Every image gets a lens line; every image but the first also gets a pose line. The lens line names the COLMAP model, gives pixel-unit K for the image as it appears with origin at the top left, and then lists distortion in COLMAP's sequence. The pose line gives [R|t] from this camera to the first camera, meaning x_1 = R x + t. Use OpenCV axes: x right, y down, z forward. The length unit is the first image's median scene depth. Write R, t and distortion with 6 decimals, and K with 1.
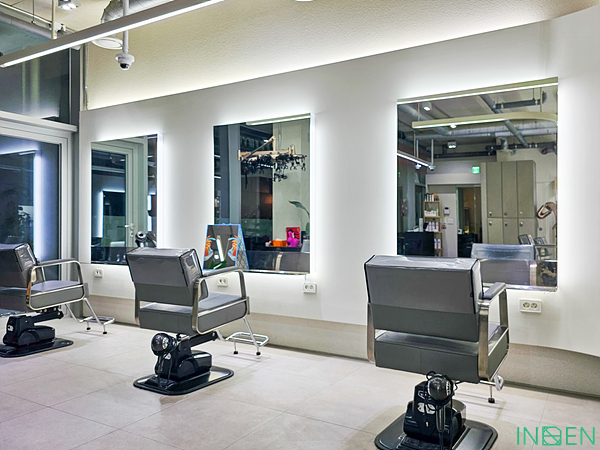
lens RADIAL K [[482.0, 0, 312.5], [0, 482.0, 234.4], [0, 0, 1]] dist [0.004872, -0.004690]
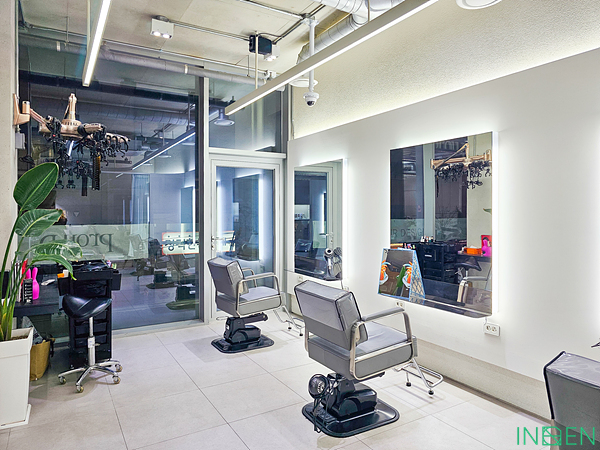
lens RADIAL K [[412.2, 0, 299.2], [0, 412.2, 215.6], [0, 0, 1]] dist [-0.004871, -0.002994]
pose [[0.874356, -0.001106, -0.485284, 0.045531], [-0.000417, 0.999995, -0.003031, -0.083287], [0.485285, 0.002853, 0.874352, 0.151239]]
